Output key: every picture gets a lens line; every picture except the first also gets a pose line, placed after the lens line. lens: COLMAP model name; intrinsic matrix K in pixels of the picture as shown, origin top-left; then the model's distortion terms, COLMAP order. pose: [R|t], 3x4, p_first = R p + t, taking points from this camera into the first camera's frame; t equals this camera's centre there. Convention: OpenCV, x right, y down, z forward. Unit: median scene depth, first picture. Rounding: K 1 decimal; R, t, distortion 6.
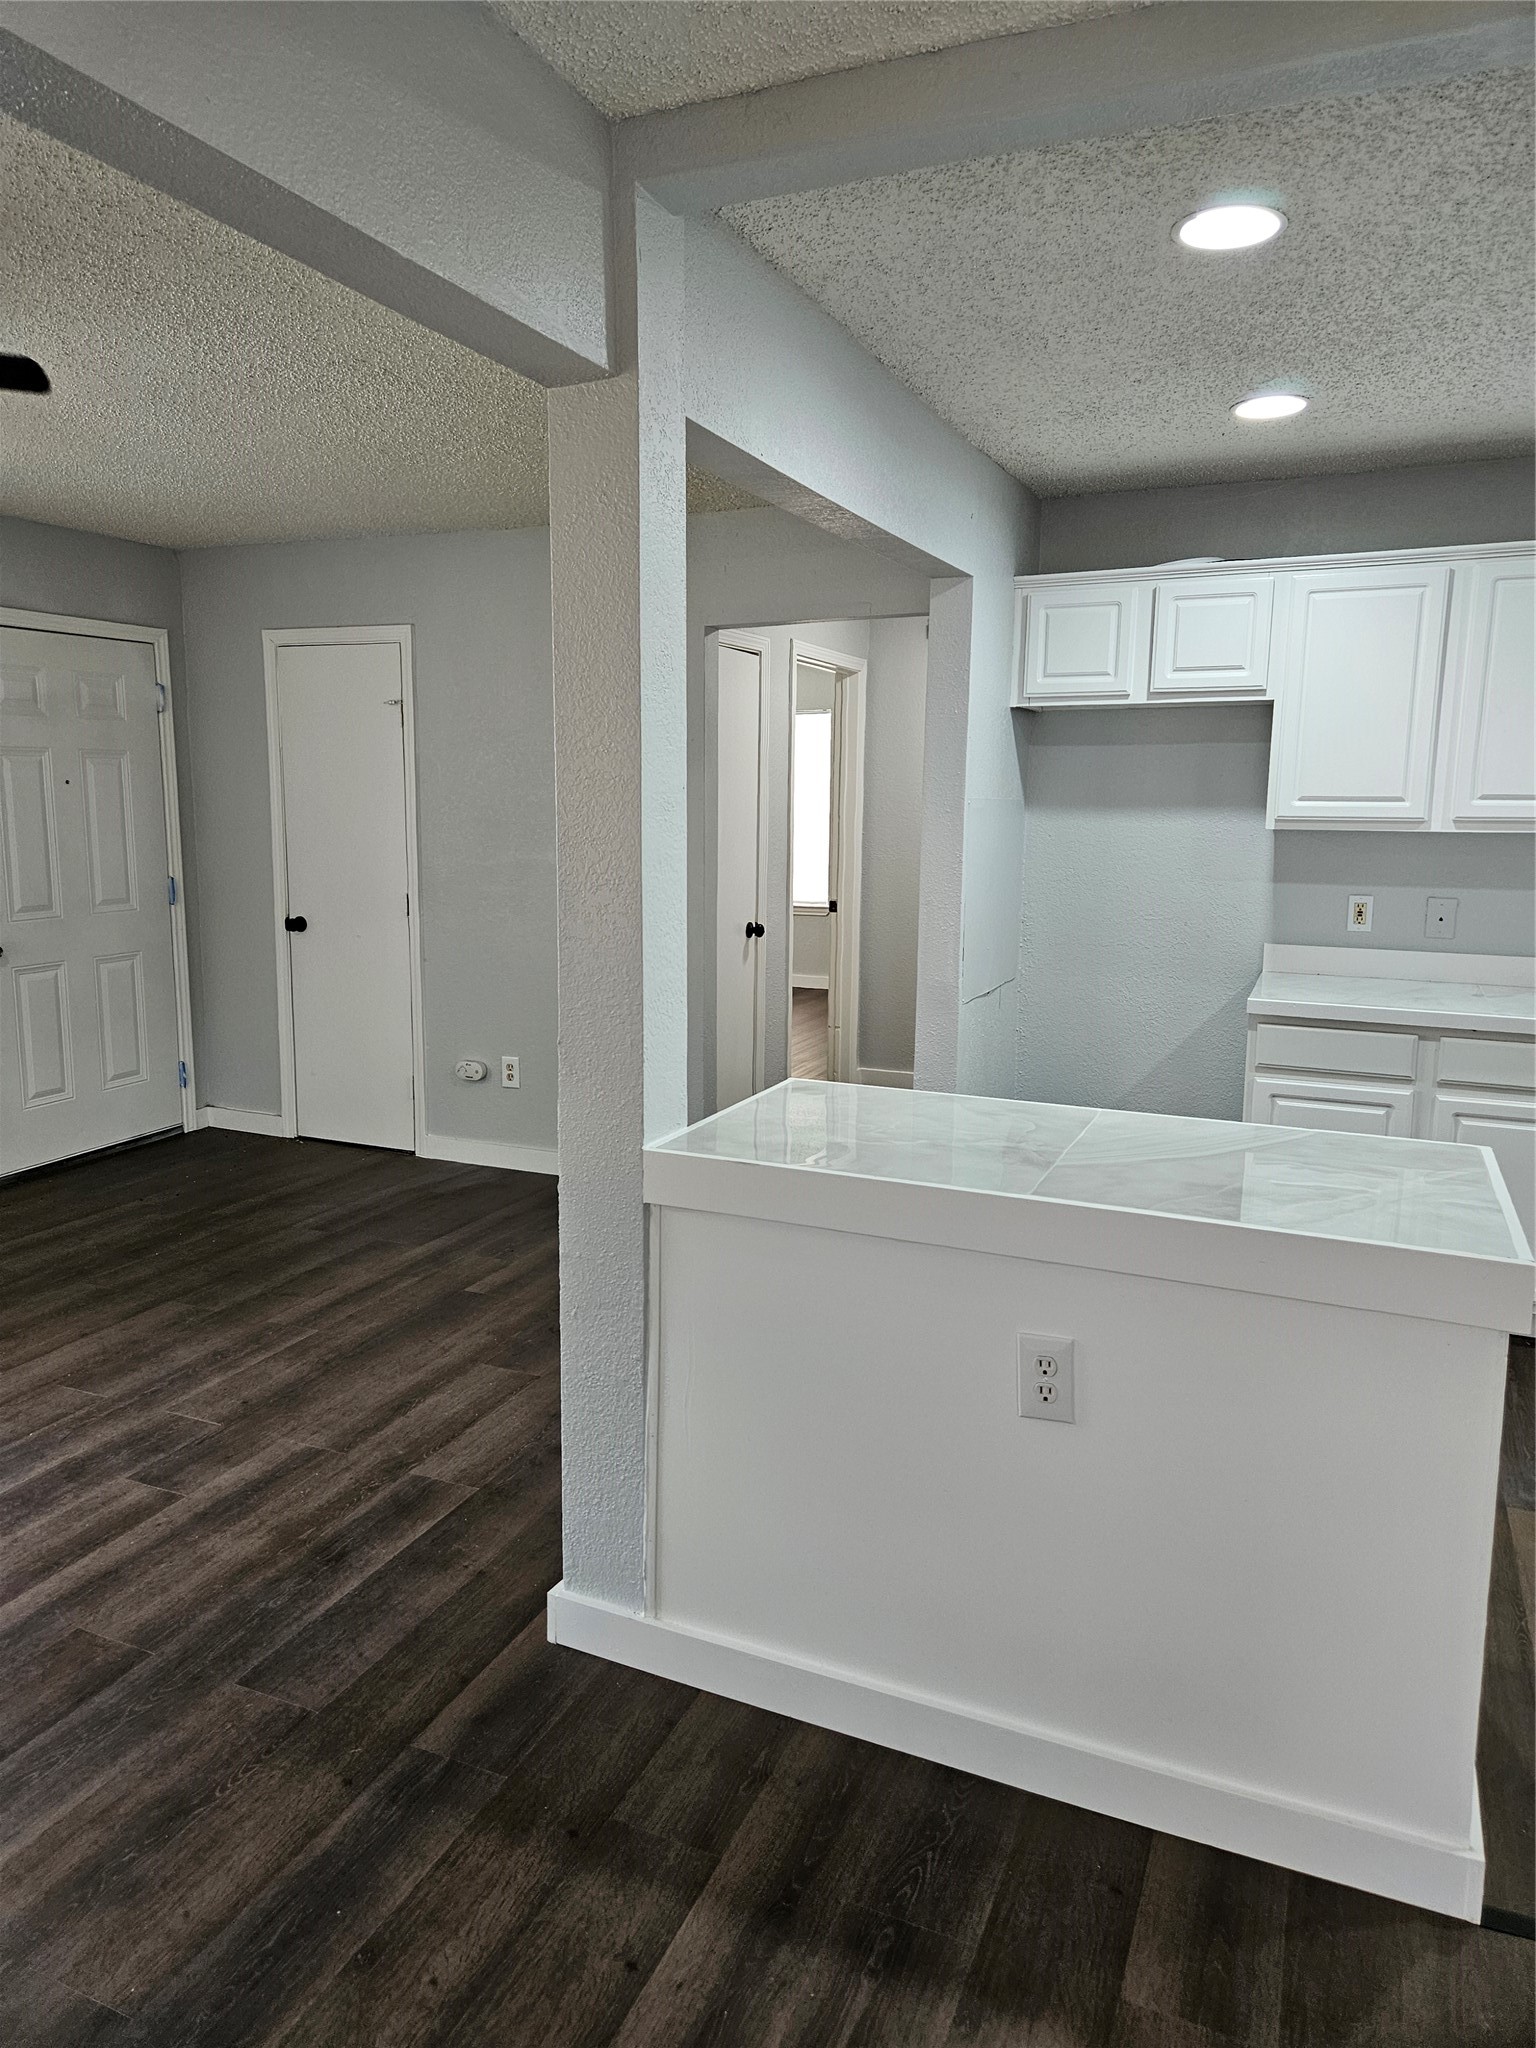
lens RADIAL K [[1365.1, 0, 746.7], [0, 1365.1, 990.3], [0, 0, 1]] dist [0.072593, -0.060734]
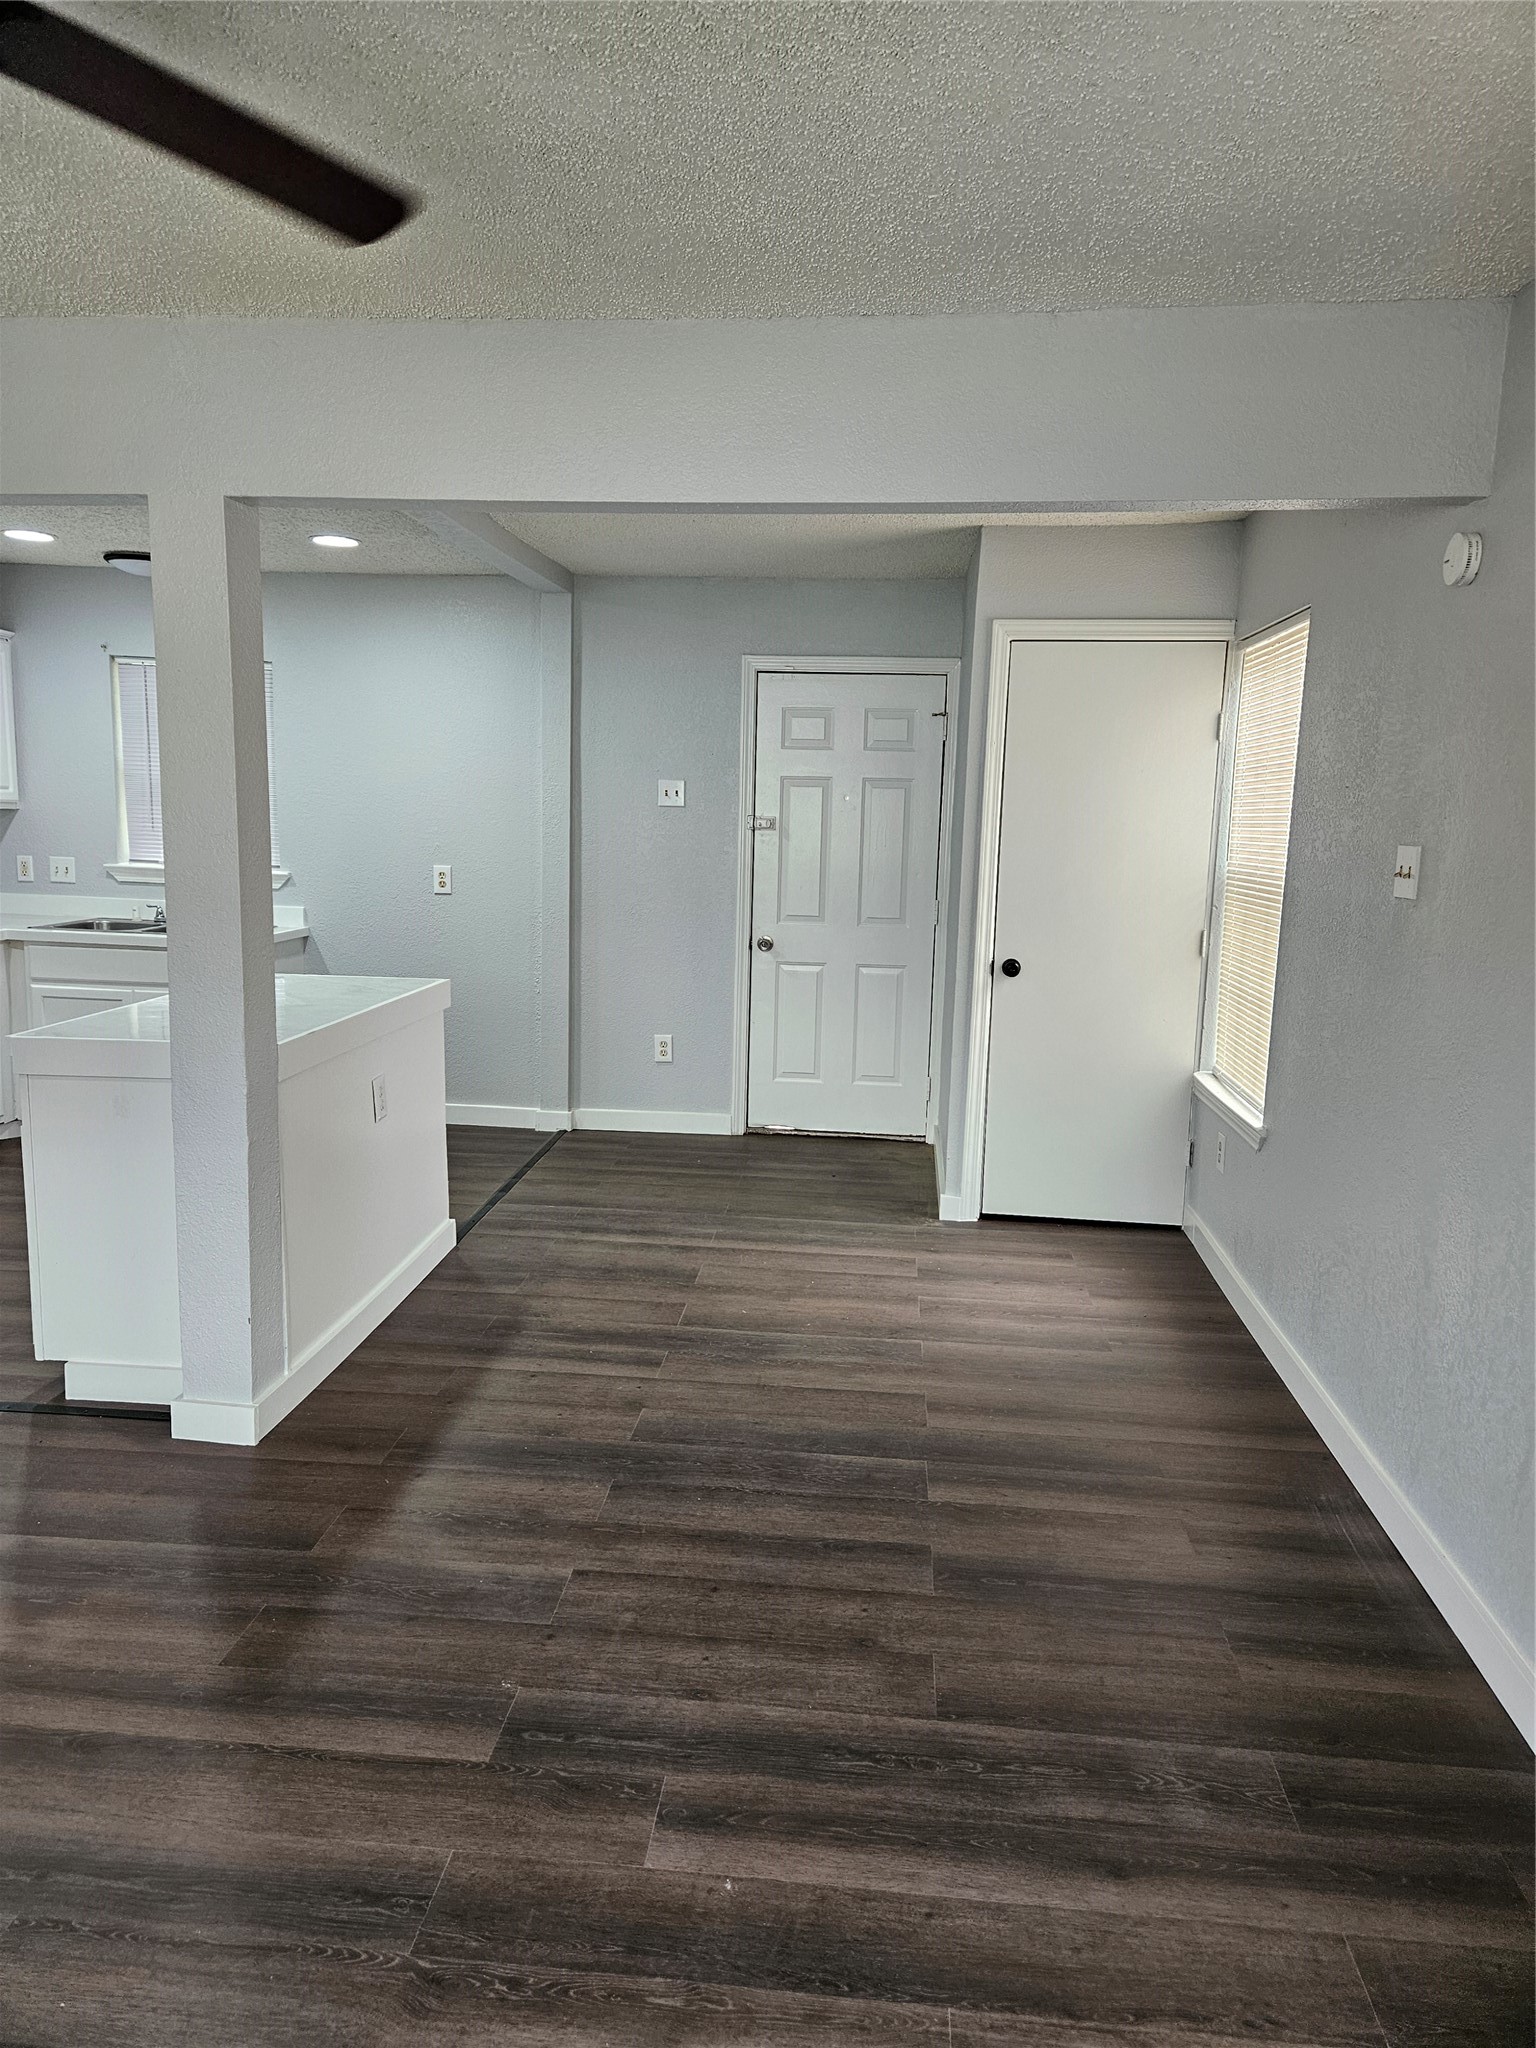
lens RADIAL K [[1354.0, 0, 766.9], [0, 1354.0, 1011.6], [0, 0, 1]] dist [0.067692, -0.060576]
pose [[-0.327228, -0.155544, 0.932056, -0.930708], [0.107626, 0.973806, 0.200297, -0.087582], [-0.938796, 0.165856, -0.301916, 0.560578]]
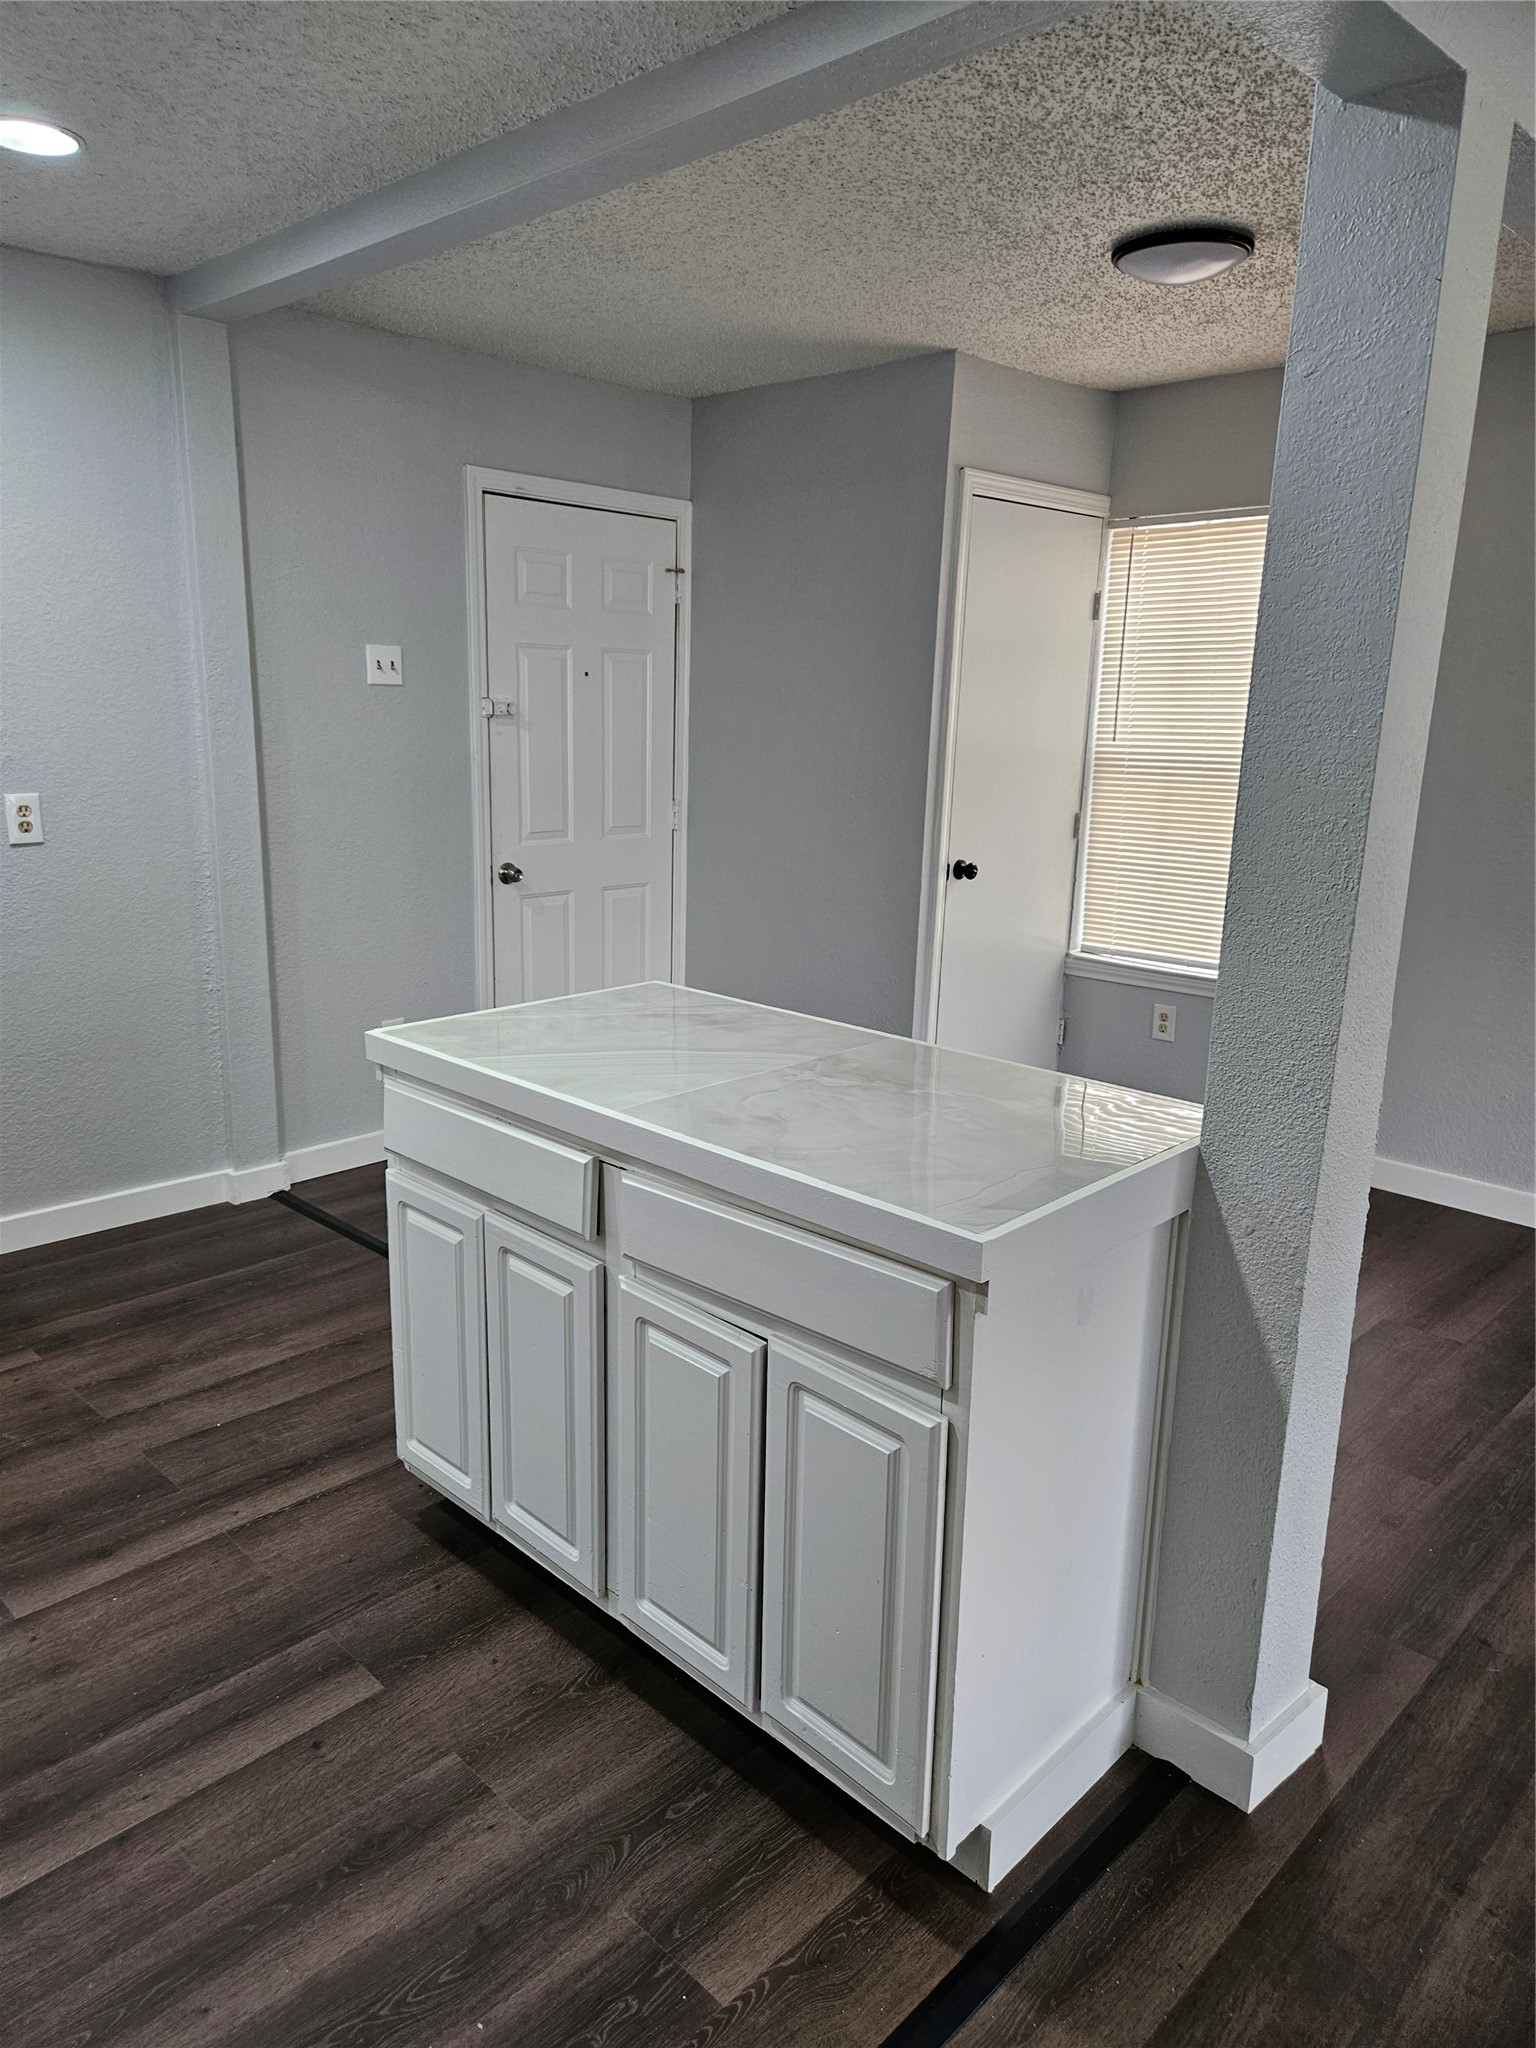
lens RADIAL K [[1377.0, 0, 736.1], [0, 1377.0, 1024.0], [0, 0, 1]] dist [0.071504, -0.063113]
pose [[-0.933702, -0.106466, 0.341857, -0.036579], [0.024413, 0.933618, 0.357438, -0.151423], [-0.357219, 0.342086, -0.869121, 1.096456]]
